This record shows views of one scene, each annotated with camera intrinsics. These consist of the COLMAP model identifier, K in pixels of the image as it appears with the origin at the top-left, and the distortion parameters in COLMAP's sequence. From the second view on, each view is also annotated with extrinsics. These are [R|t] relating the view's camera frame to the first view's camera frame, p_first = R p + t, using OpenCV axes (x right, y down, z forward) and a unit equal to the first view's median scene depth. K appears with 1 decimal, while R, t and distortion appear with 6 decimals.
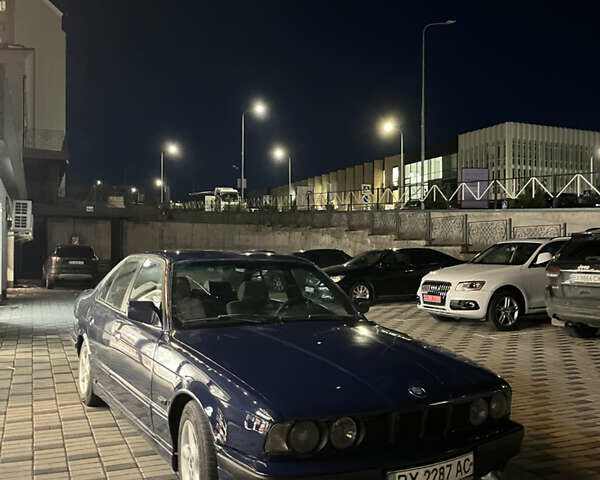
lens RADIAL K [[620.3, 0, 301.1], [0, 620.3, 252.5], [0, 0, 1]] dist [0.032096, -0.028435]
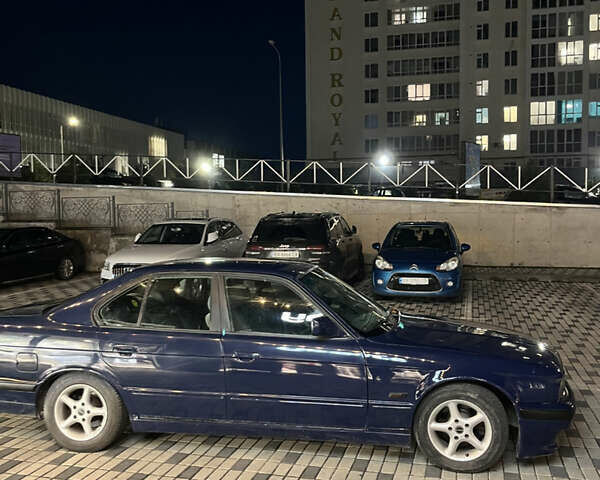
lens RADIAL K [[620.3, 0, 301.1], [0, 620.3, 252.5], [0, 0, 1]] dist [0.032096, -0.028435]
pose [[0.637413, -0.059355, 0.768233, -0.219480], [0.011151, 0.997635, 0.067826, -0.021500], [-0.770442, -0.034666, 0.636567, 0.068007]]
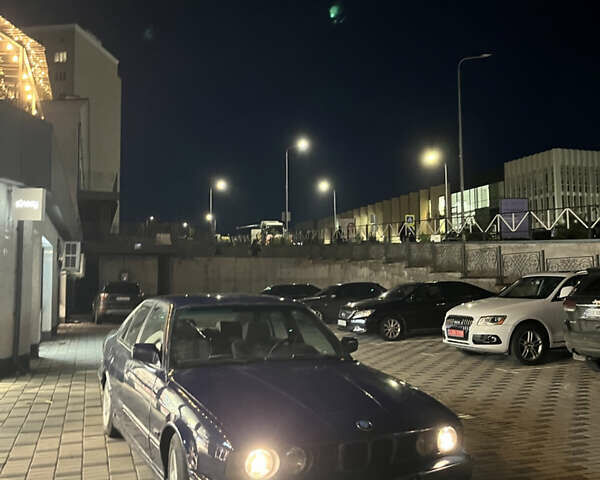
lens RADIAL K [[622.7, 0, 296.9], [0, 622.7, 237.4], [0, 0, 1]] dist [0.027252, -0.007884]
pose [[0.995985, -0.019917, -0.087273, 0.024869], [0.013507, 0.997209, -0.073433, -0.005481], [0.088491, 0.071960, 0.993474, -0.025554]]
